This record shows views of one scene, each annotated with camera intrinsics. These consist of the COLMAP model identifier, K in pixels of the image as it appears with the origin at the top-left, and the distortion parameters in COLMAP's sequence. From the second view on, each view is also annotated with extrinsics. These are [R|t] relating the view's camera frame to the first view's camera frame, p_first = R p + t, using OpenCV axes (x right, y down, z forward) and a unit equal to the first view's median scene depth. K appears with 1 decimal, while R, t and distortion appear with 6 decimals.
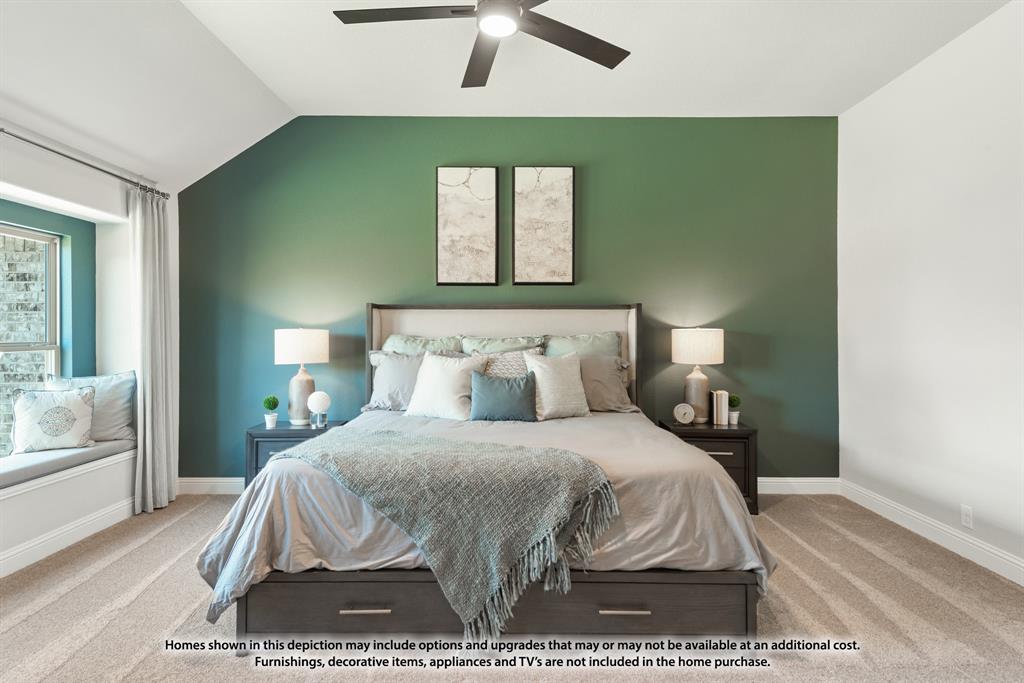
lens RADIAL K [[556.3, 0, 508.7], [0, 556.3, 334.3], [0, 0, 1]] dist [0.016302, 0.000795]
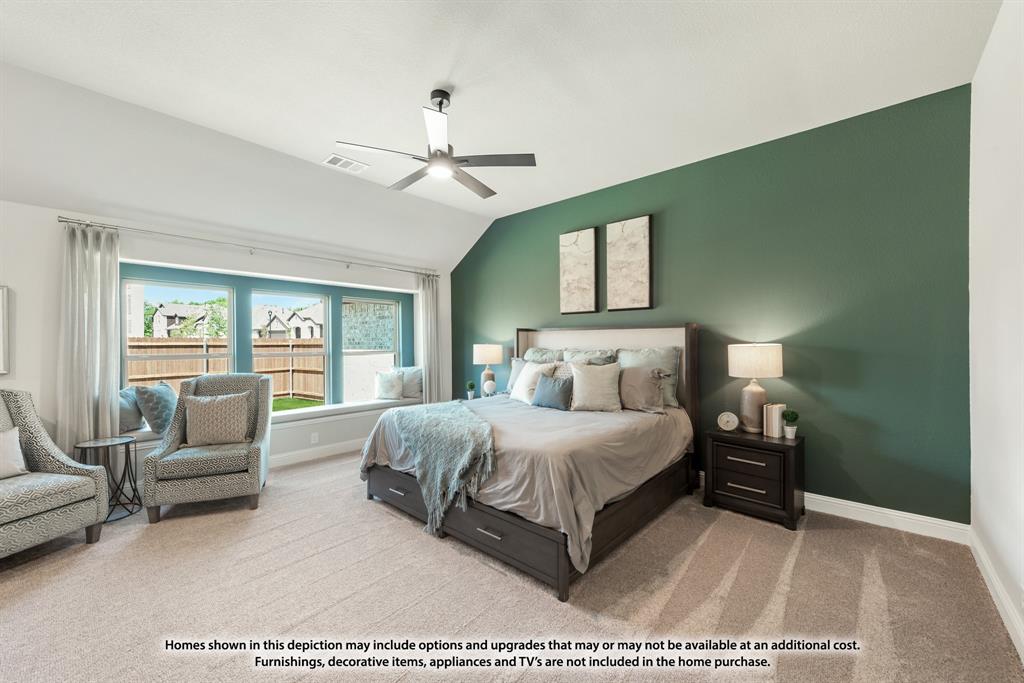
lens RADIAL K [[406.5, 0, 507.8], [0, 406.5, 344.0], [0, 0, 1]] dist [0.002373, -0.002213]
pose [[0.738516, 0.000887, -0.674236, 0.528424], [0.002913, 0.999986, 0.004507, -0.015735], [0.674230, -0.005293, 0.738503, 0.111719]]
